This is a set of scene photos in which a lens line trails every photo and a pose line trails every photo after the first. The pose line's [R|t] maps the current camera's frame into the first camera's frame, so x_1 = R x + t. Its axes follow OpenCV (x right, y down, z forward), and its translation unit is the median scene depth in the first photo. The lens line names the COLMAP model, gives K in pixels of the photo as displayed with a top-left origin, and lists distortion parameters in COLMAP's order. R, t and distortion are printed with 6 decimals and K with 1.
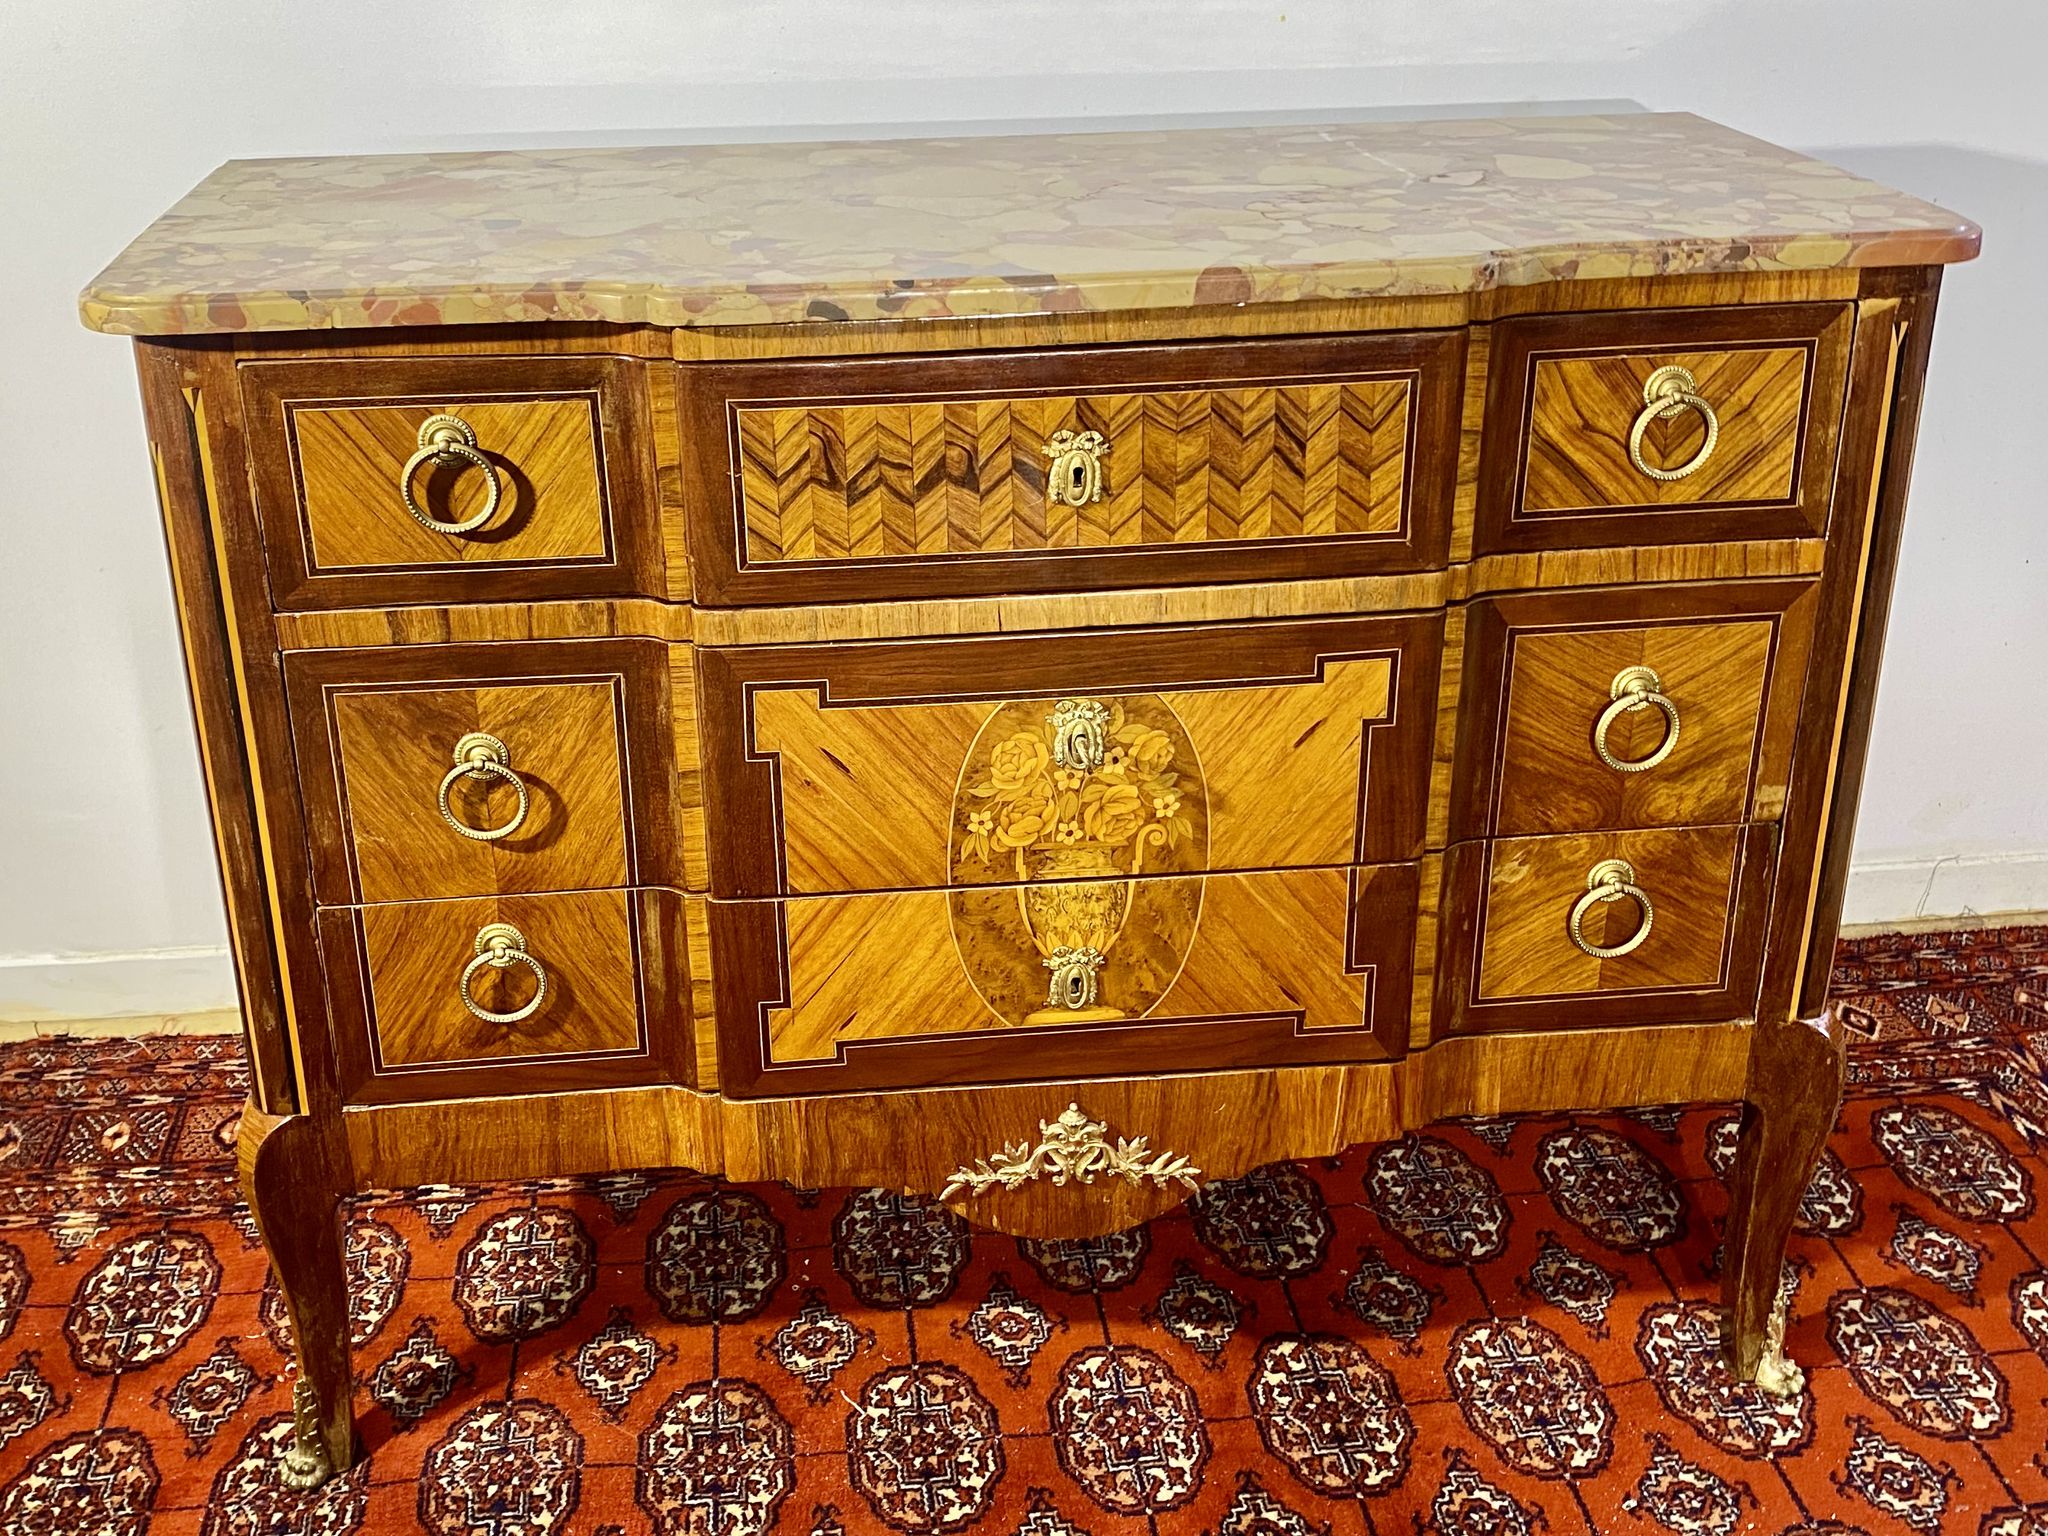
lens RADIAL K [[2218.8, 0, 984.8], [0, 2218.8, 761.4], [0, 0, 1]] dist [0.022288, 0.000000]
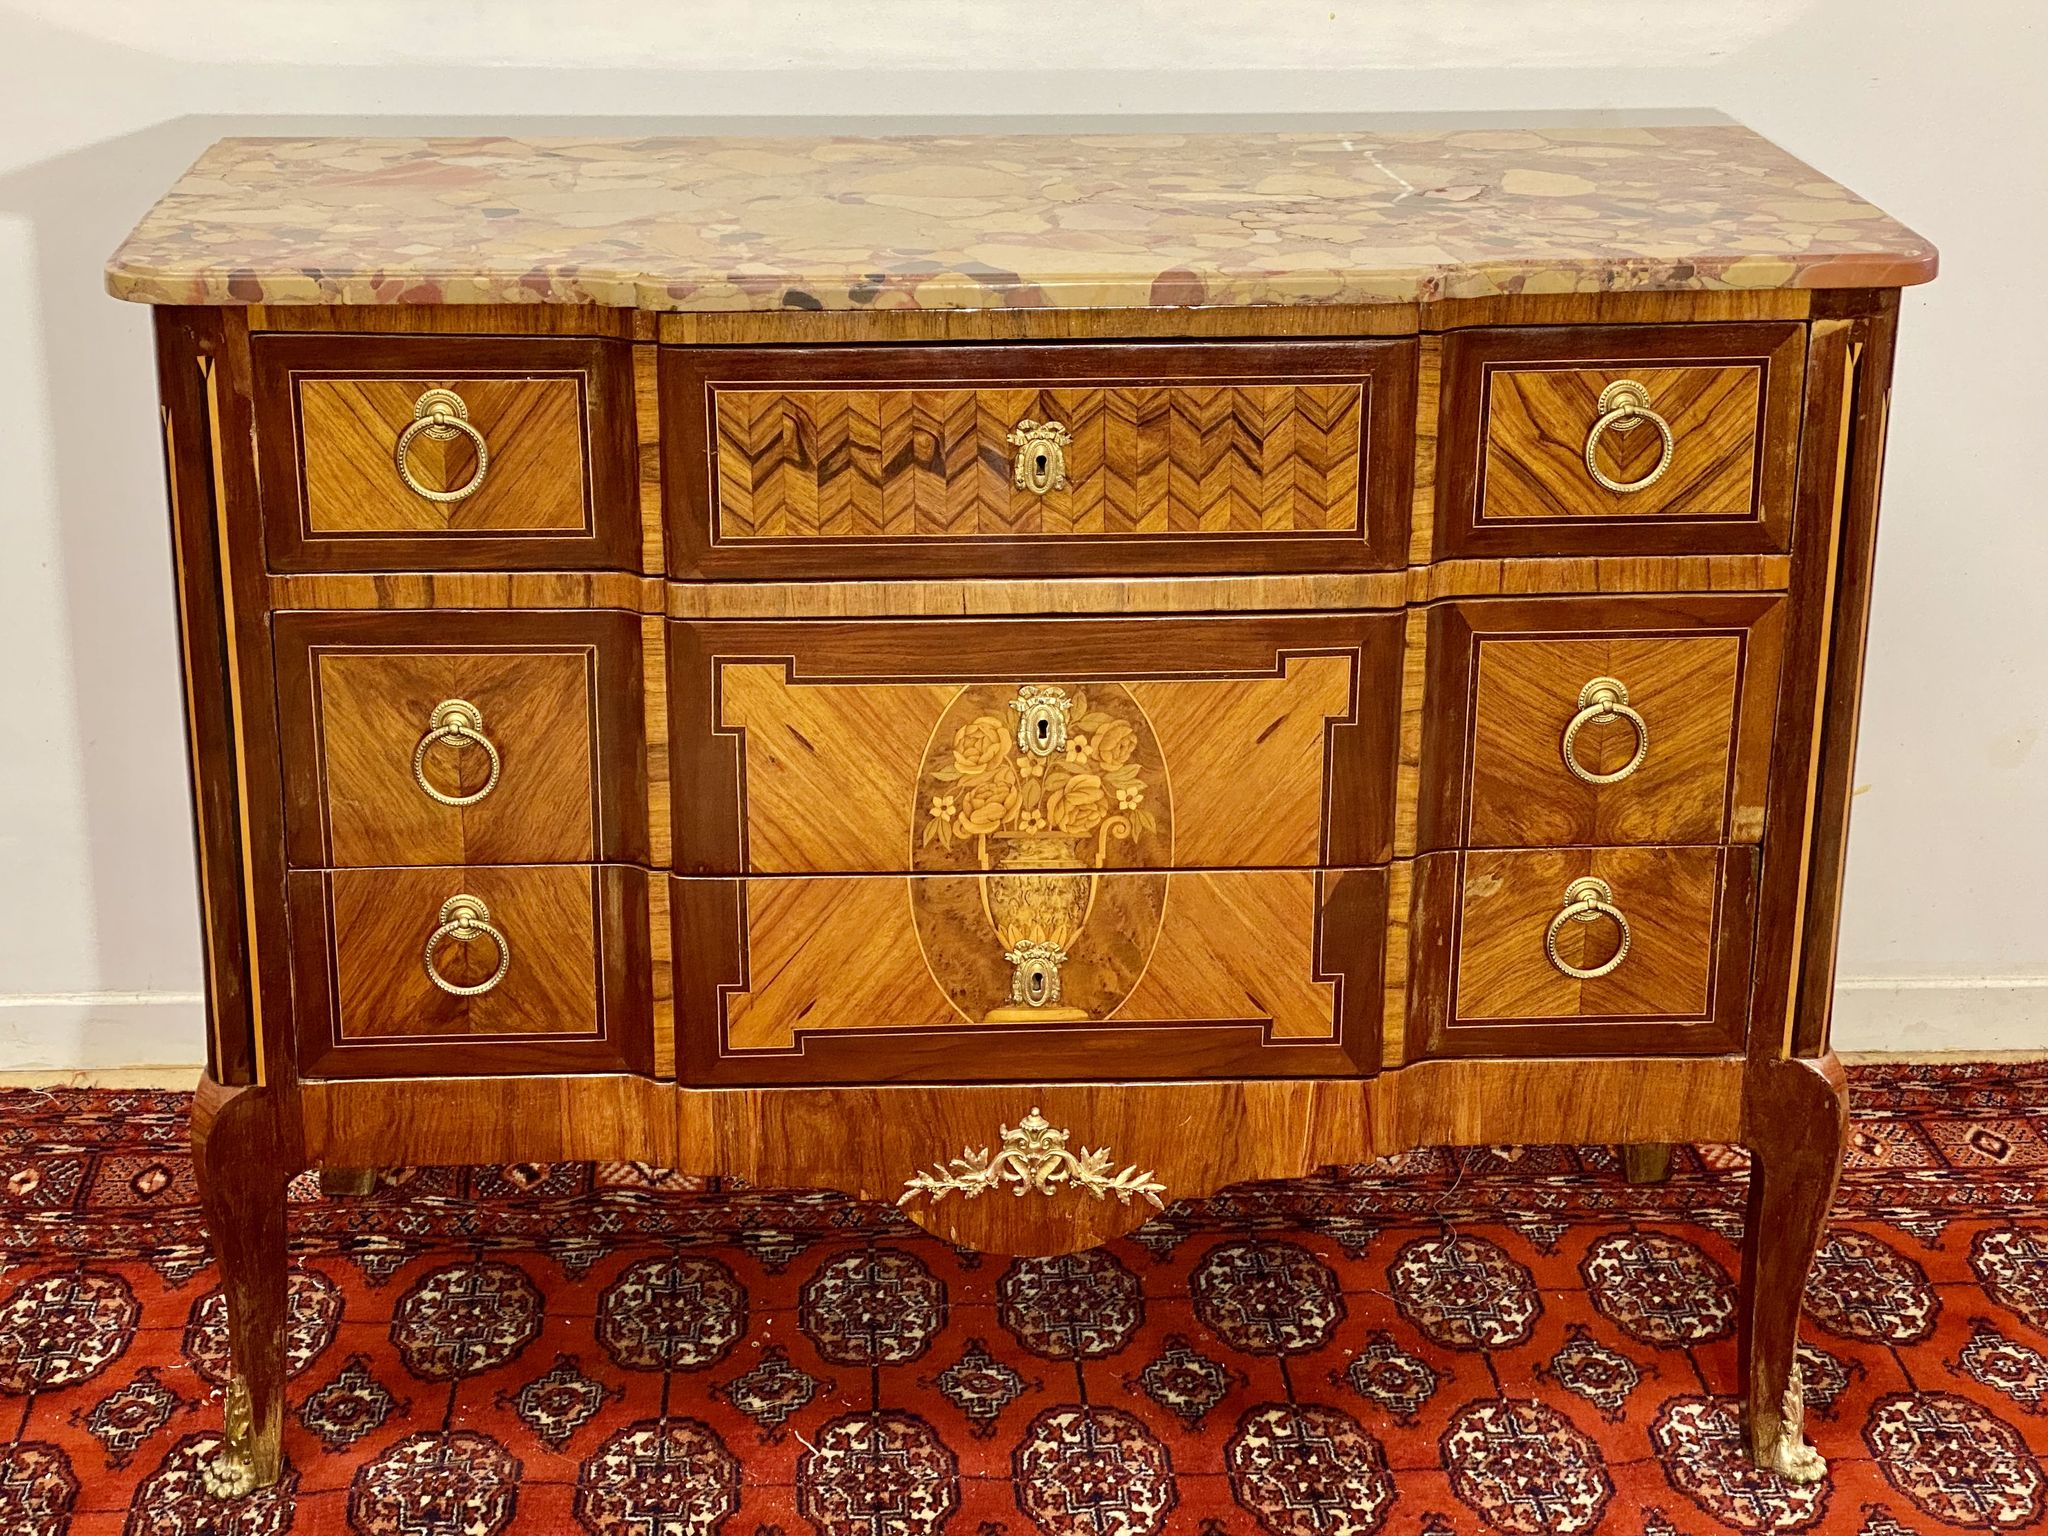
lens RADIAL K [[3313.7, 0, 1033.6], [0, 3313.7, 761.8], [0, 0, 1]] dist [0.113090, 0.000000]
pose [[0.998727, 0.033239, -0.037940, 0.089276], [-0.035925, 0.996725, -0.072441, 0.107074], [0.035408, 0.073712, 0.996651, -0.474624]]
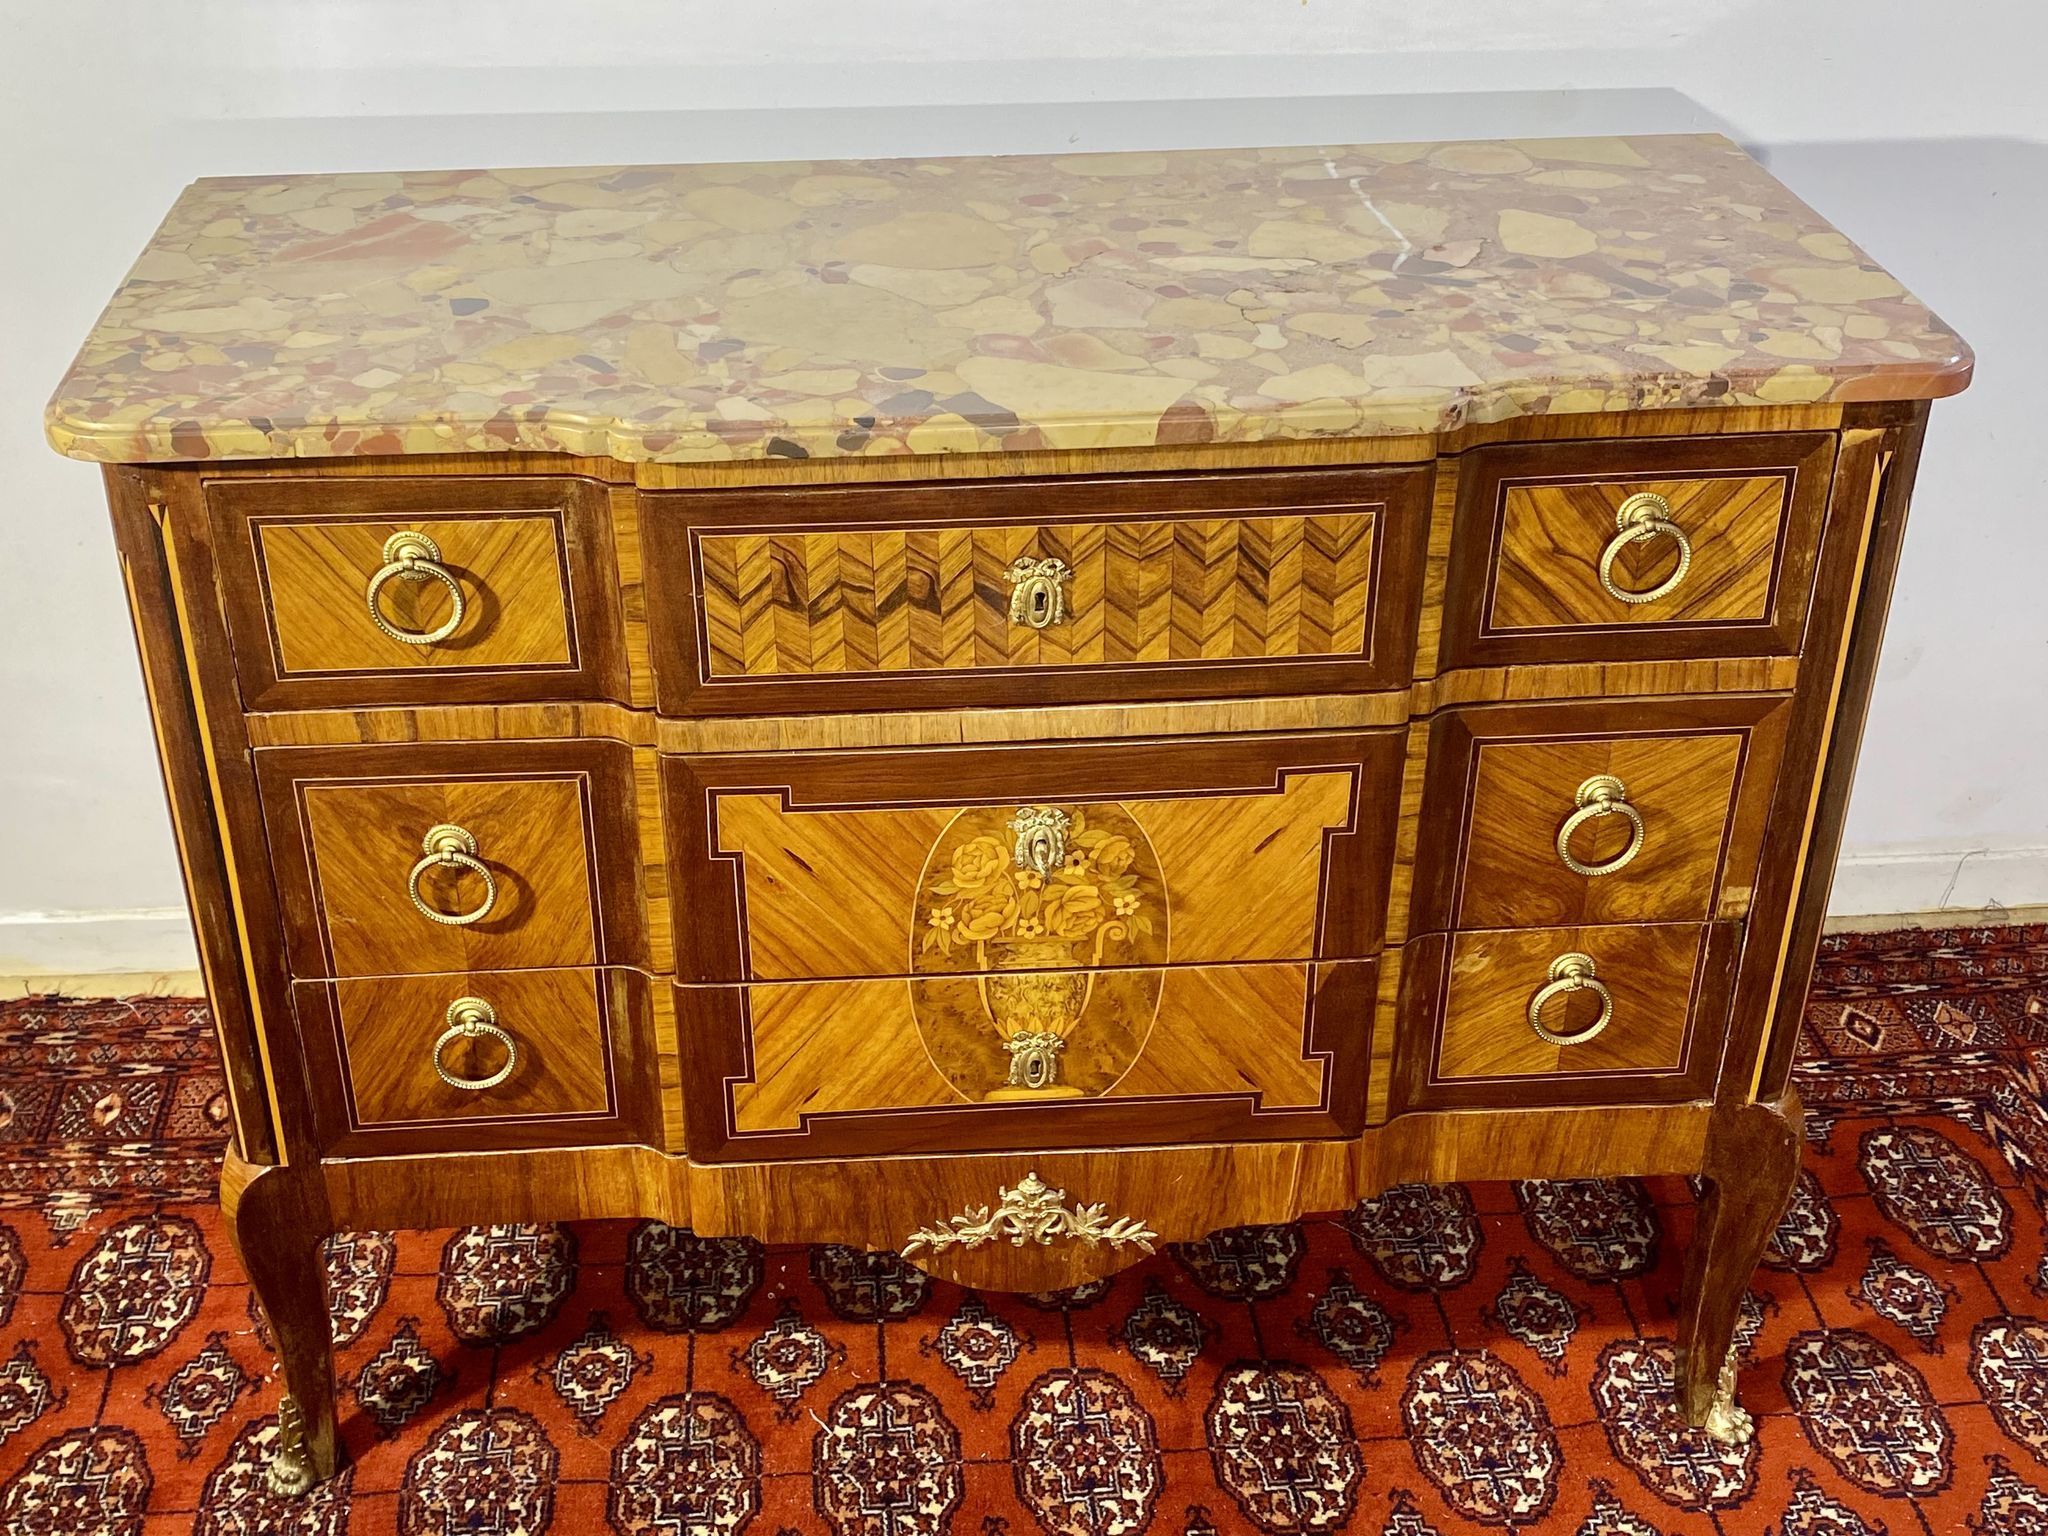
lens RADIAL K [[2392.1, 0, 992.3], [0, 2392.1, 797.5], [0, 0, 1]] dist [0.038188, 0.000000]
pose [[0.999436, 0.025792, -0.021521, 0.040277], [-0.022983, 0.992280, 0.121868, -0.149178], [0.024498, -0.121305, 0.992313, -0.072638]]
